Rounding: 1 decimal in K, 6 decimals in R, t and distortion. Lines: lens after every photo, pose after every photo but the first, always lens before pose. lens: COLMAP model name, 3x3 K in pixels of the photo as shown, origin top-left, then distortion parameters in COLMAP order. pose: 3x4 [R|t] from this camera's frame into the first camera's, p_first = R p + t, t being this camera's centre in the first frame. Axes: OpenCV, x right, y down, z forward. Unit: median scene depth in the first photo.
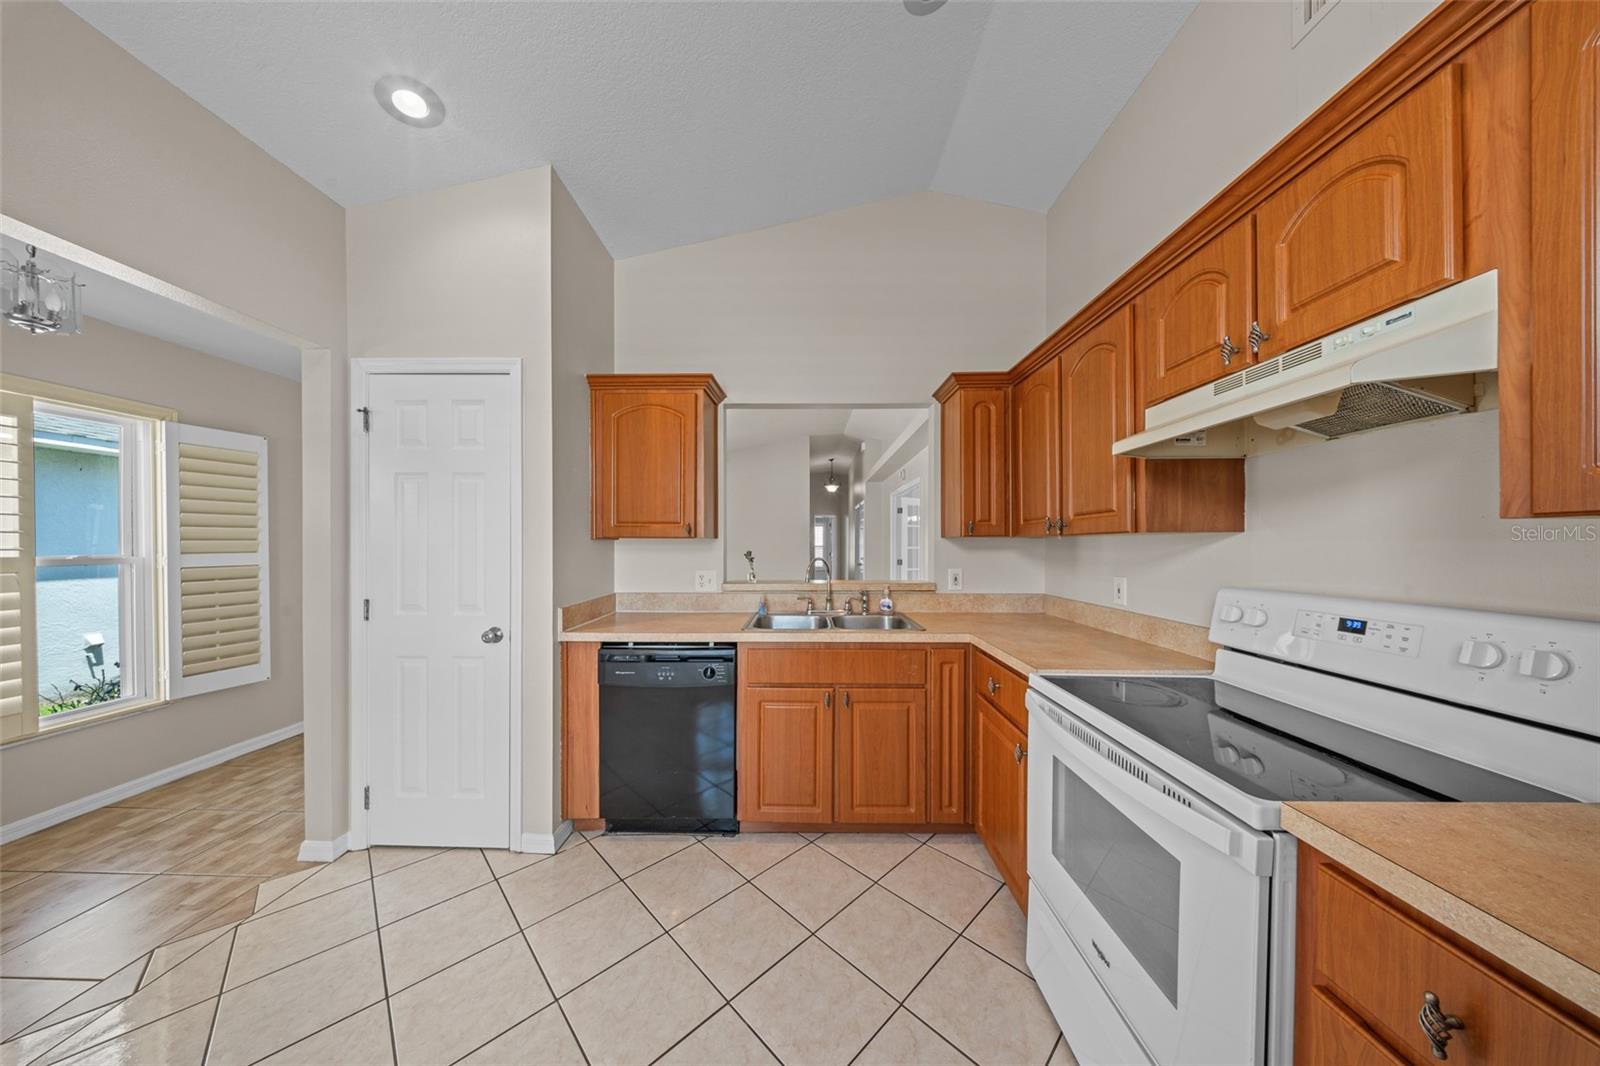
lens RADIAL K [[479.1, 0, 798.5], [0, 479.1, 548.0], [0, 0, 1]] dist [0.000017, 0.000002]
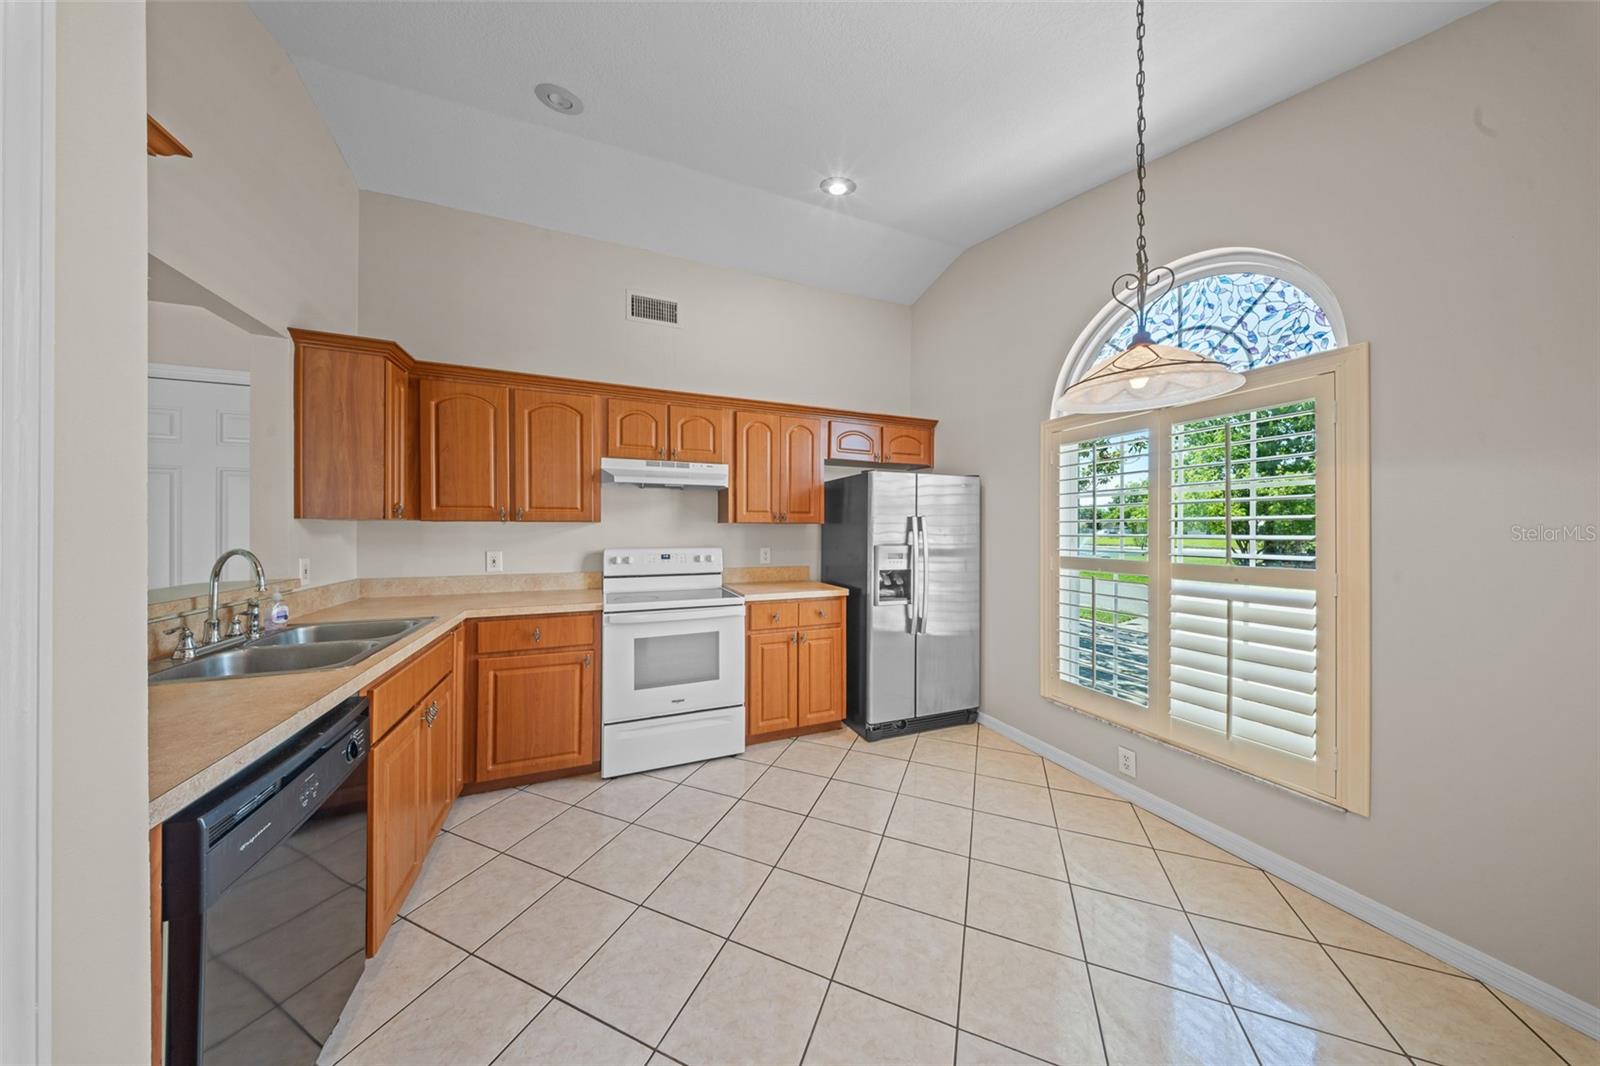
lens RADIAL K [[481.4, 0, 809.0], [0, 481.4, 526.5], [0, 0, 1]] dist [-0.000163, -0.000038]
pose [[-0.418978, 0.004225, 0.907986, -1.287328], [0.004547, 0.999986, -0.002555, -0.005919], [-0.907985, 0.003058, -0.418992, 0.998881]]
